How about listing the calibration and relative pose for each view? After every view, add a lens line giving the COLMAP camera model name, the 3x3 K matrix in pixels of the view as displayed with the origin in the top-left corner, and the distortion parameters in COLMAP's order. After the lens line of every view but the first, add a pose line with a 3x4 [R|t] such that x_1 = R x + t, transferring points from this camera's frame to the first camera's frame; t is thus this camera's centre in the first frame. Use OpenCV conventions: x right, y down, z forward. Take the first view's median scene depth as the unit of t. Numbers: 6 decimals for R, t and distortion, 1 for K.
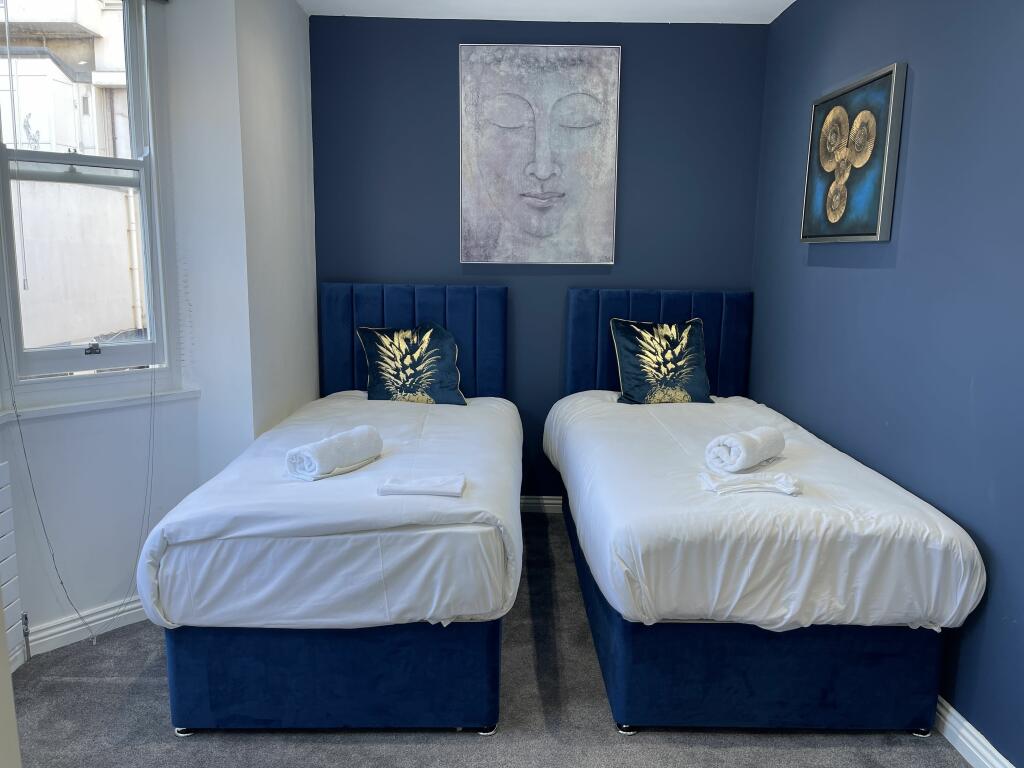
lens RADIAL K [[764.0, 0, 512.4], [0, 764.0, 389.5], [0, 0, 1]] dist [0.011944, -0.001002]
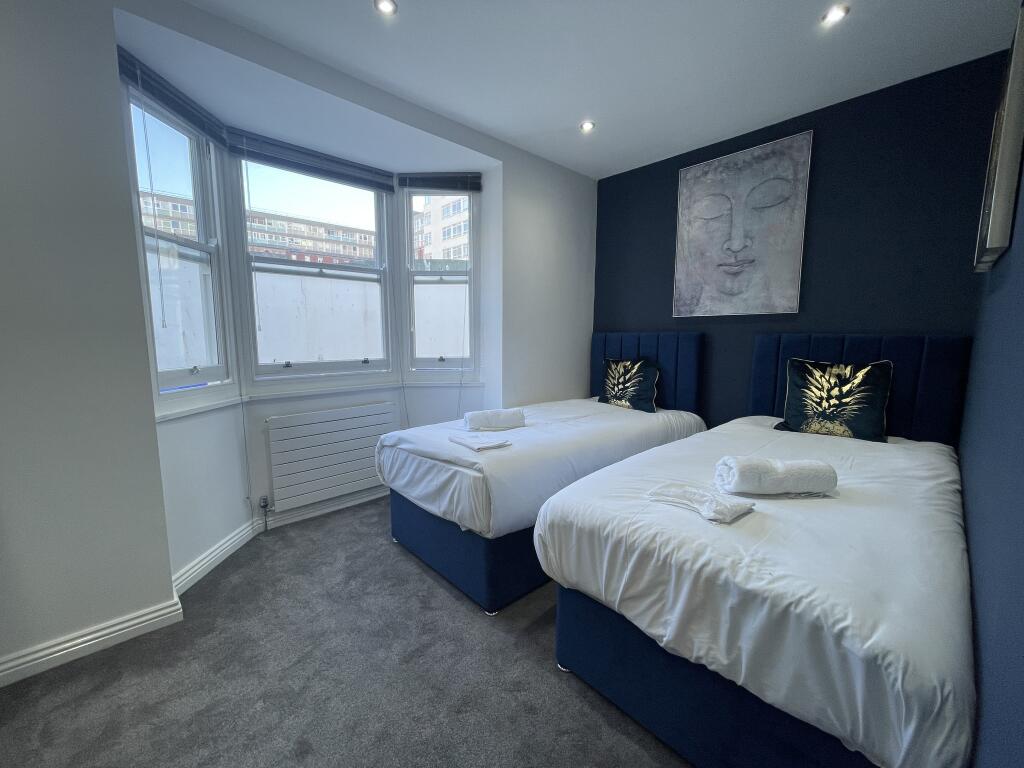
lens RADIAL K [[412.7, 0, 516.9], [0, 412.7, 383.2], [0, 0, 1]] dist [-0.011902, 0.000952]
pose [[0.662851, 0.073576, -0.745127, 0.350615], [-0.114541, 0.993411, -0.003801, -0.002845], [0.739938, 0.087867, 0.666912, 0.280776]]
